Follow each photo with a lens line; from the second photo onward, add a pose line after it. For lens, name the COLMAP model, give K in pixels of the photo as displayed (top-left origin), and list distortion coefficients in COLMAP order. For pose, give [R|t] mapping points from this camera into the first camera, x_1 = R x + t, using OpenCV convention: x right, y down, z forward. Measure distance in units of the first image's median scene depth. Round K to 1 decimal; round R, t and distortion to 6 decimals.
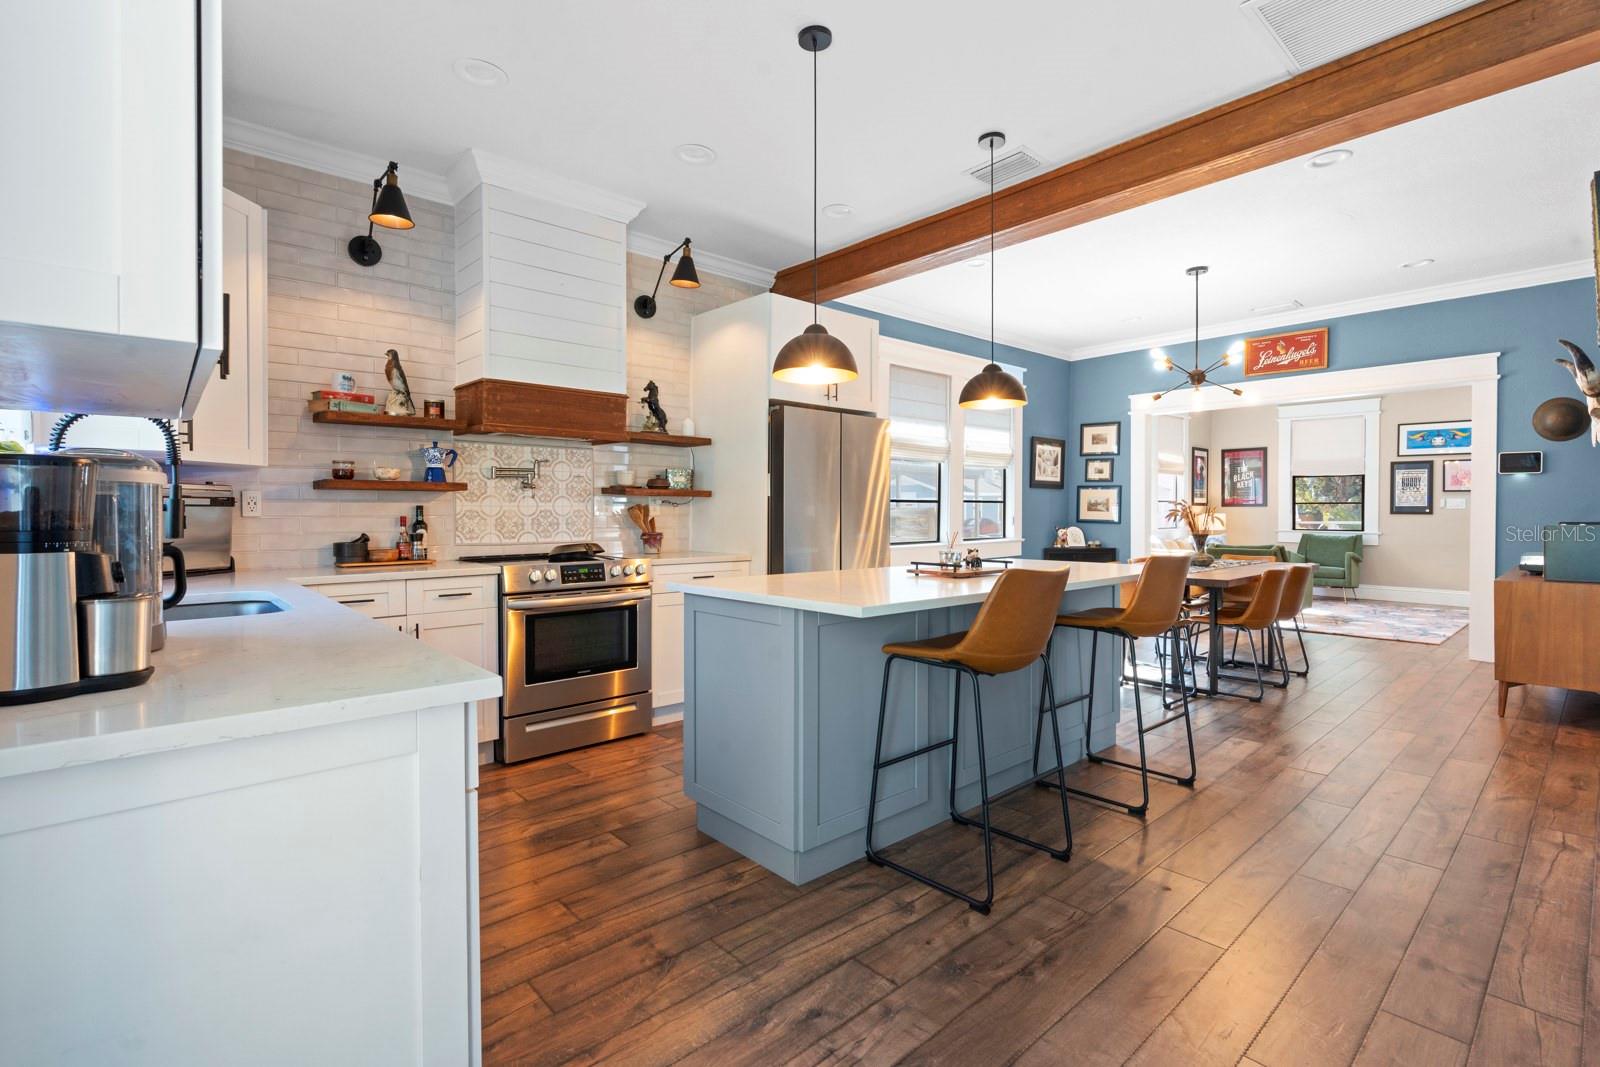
lens RADIAL K [[724.5, 0, 799.3], [0, 724.5, 516.8], [0, 0, 1]] dist [-0.008314, 0.002734]
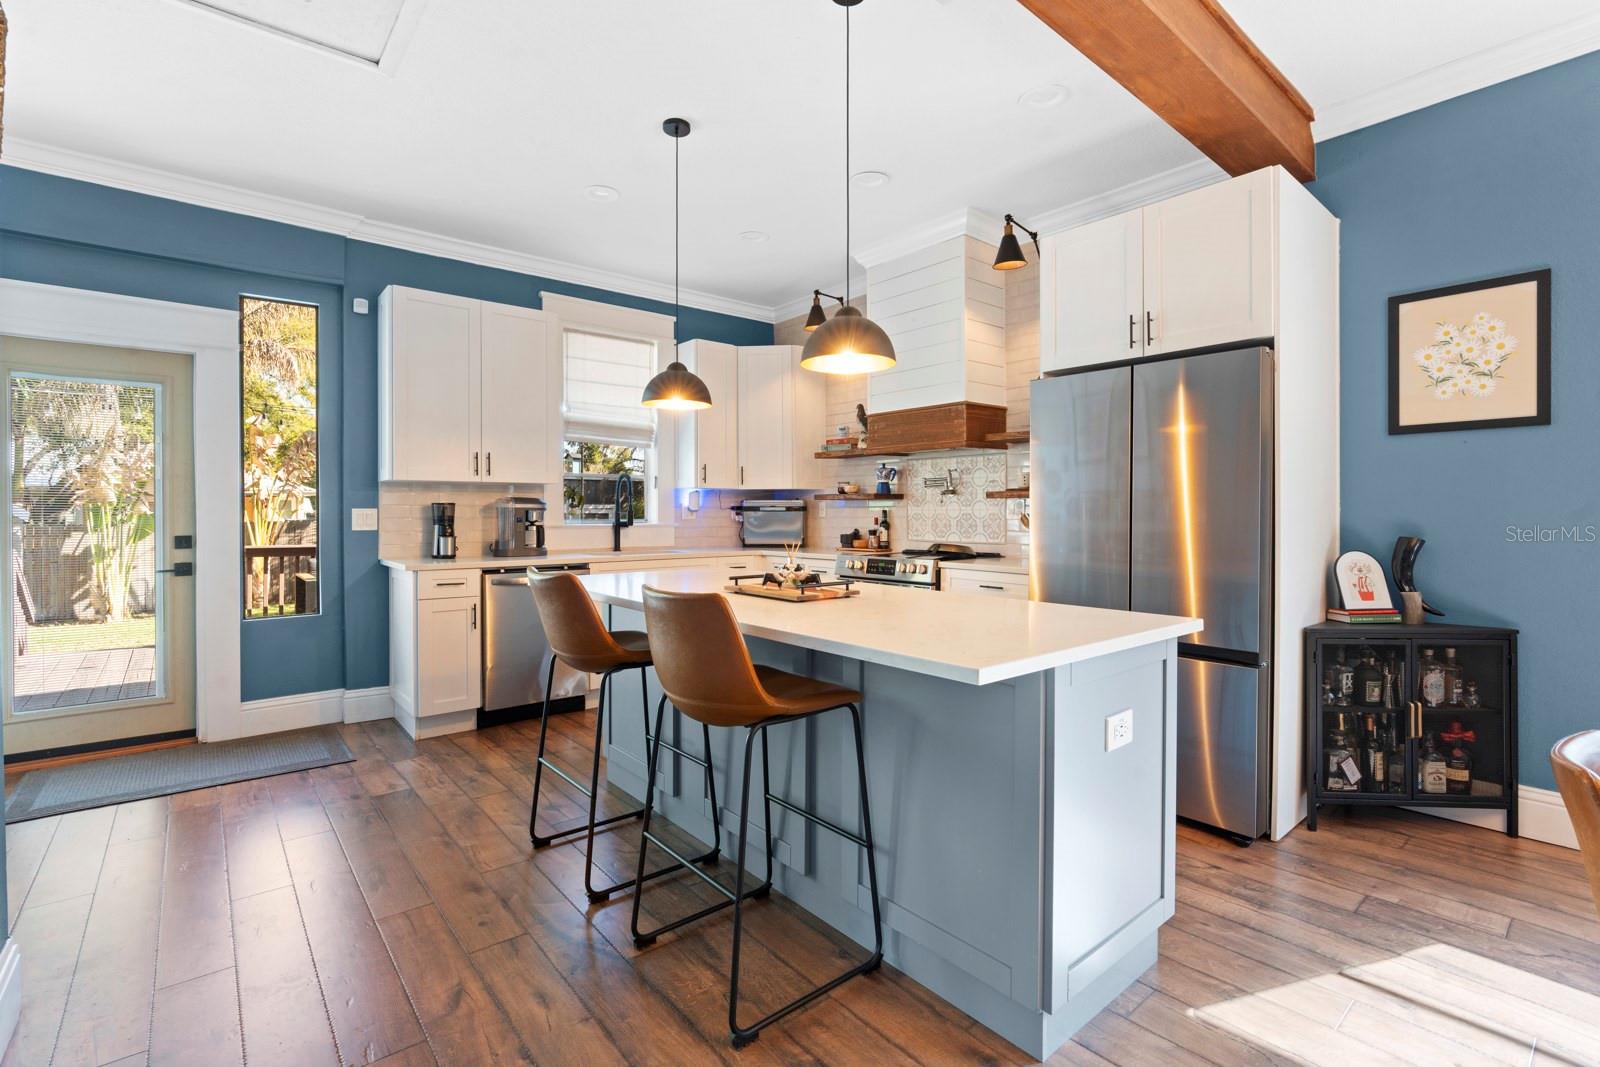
lens RADIAL K [[724.5, 0, 799.3], [0, 724.5, 517.3], [0, 0, 1]] dist [-0.008314, 0.002734]
pose [[-0.021273, 0.007109, -0.999748, 0.795026], [-0.006847, 0.999950, 0.007256, -0.009984], [0.999750, 0.007000, -0.021223, 0.792855]]
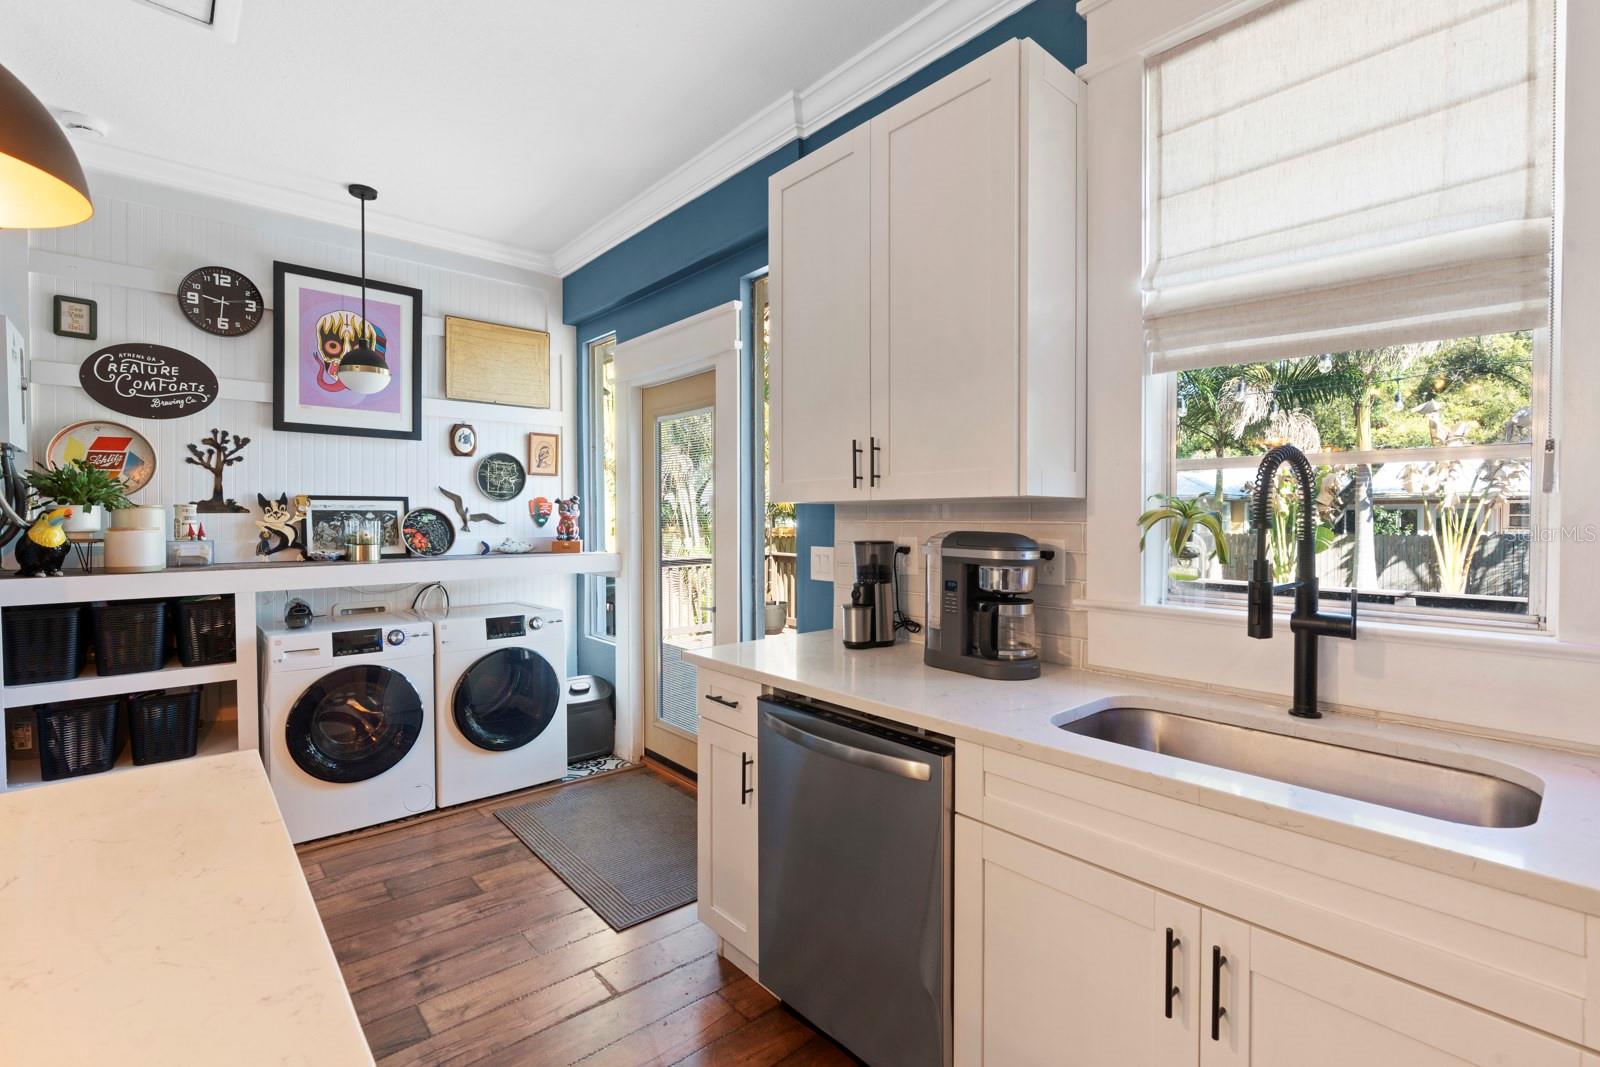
lens RADIAL K [[724.5, 0, 800.9], [0, 724.5, 530.3], [0, 0, 1]] dist [-0.008314, 0.002734]
pose [[-0.999992, 0.003723, -0.001711, -0.204474], [0.003677, 0.999652, 0.026125, -0.044064], [0.001808, 0.026118, -0.999657, 0.814915]]
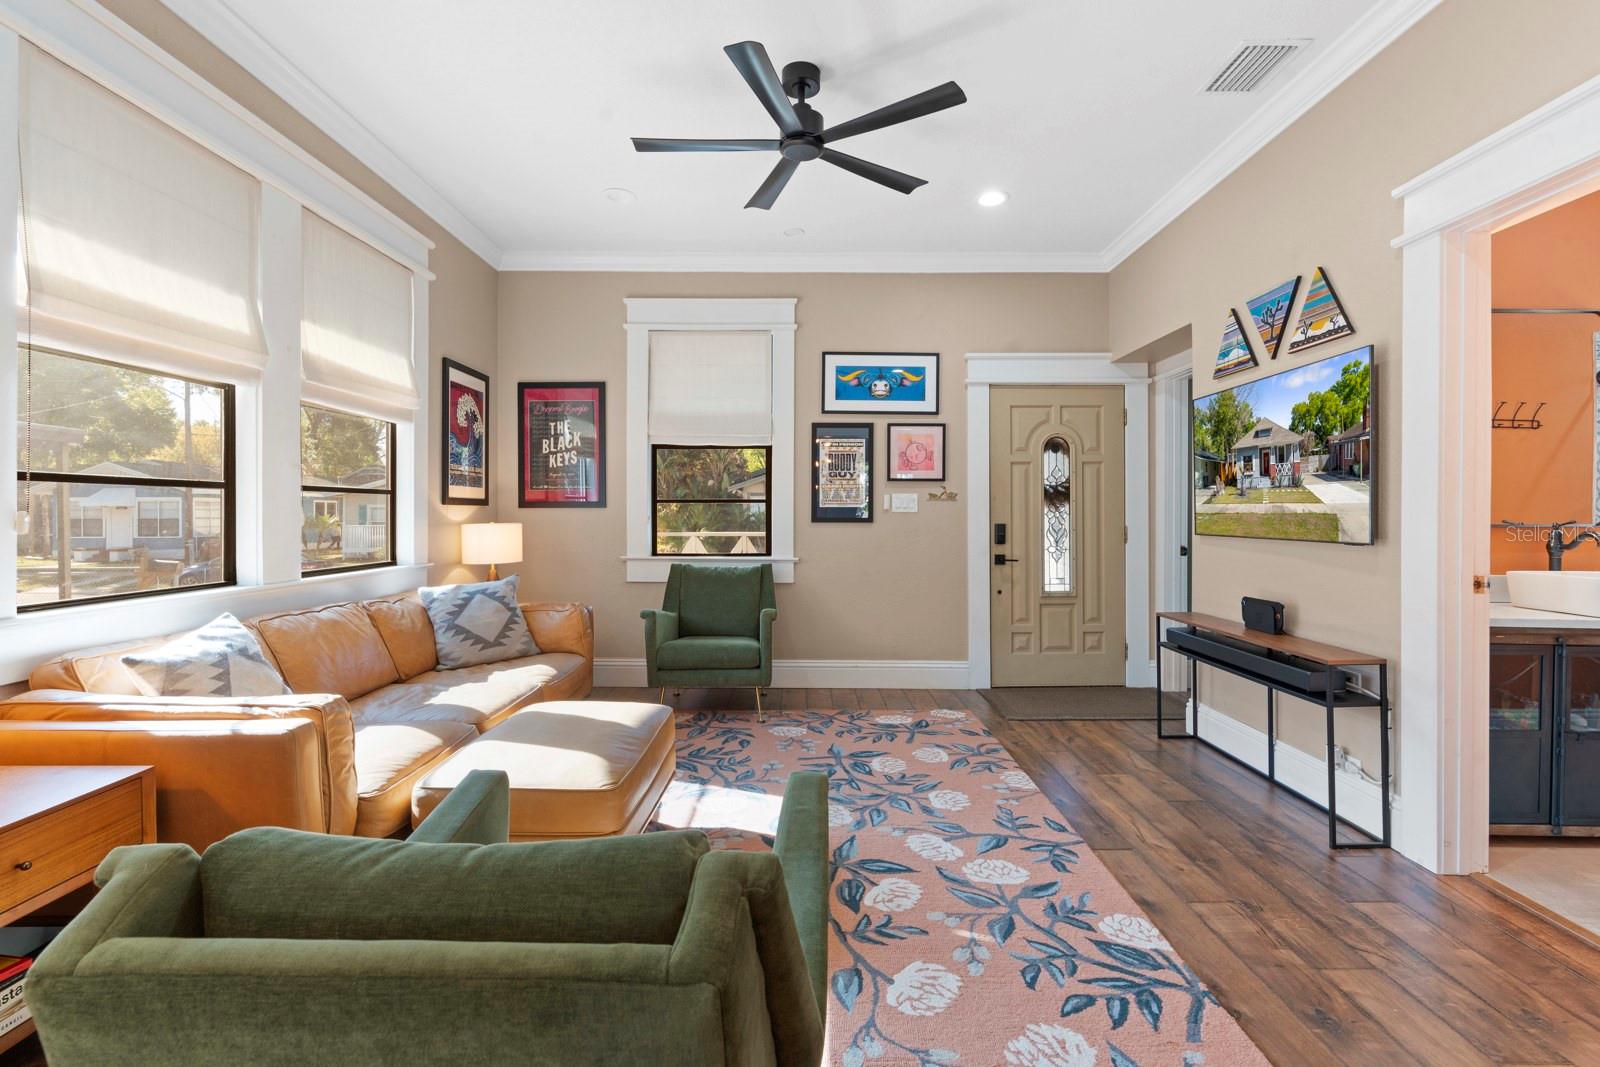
lens RADIAL K [[724.5, 0, 803.1], [0, 724.5, 514.0], [0, 0, 1]] dist [-0.008314, 0.002734]
pose [[0.661127, 0.000459, 0.750274, 0.973000], [0.004090, 0.999983, -0.004216, -0.017498], [-0.750263, 0.005856, 0.661114, 1.520641]]
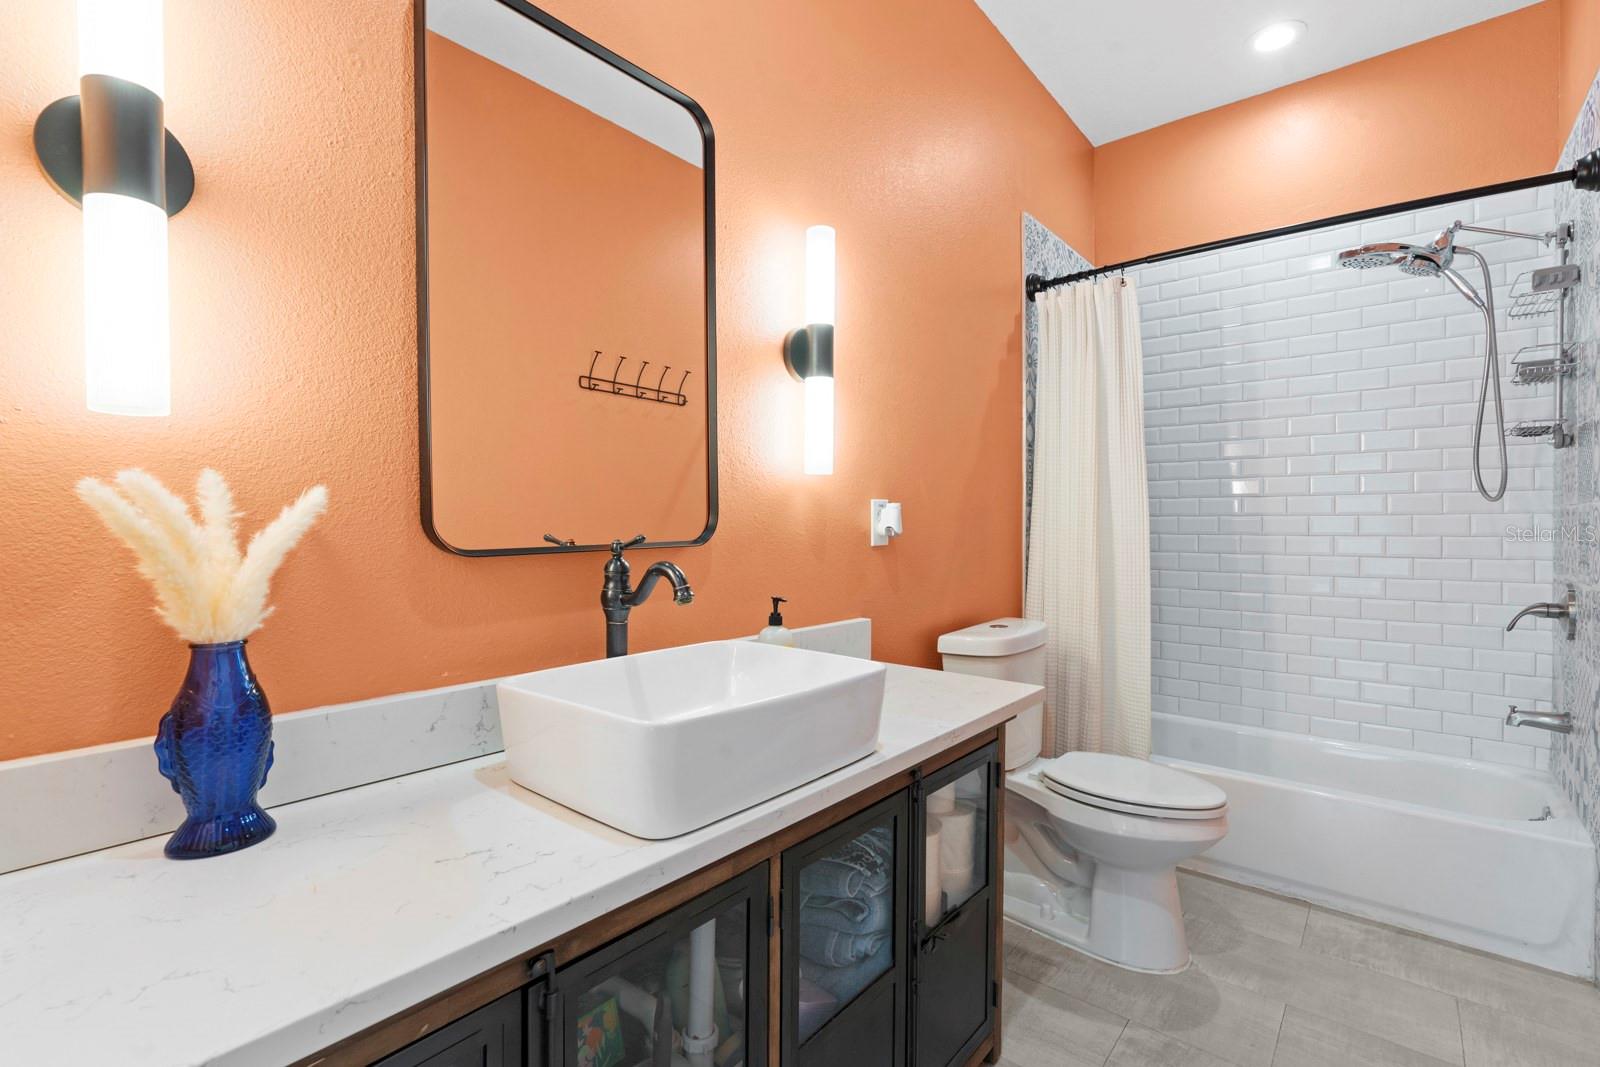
lens RADIAL K [[724.5, 0, 789.8], [0, 724.5, 527.7], [0, 0, 1]] dist [-0.008314, 0.002734]
pose [[-0.152730, -0.017812, 0.988107, 1.702921], [0.011029, 0.999745, 0.019727, -0.018488], [-0.988206, 0.013911, -0.152494, 1.408029]]
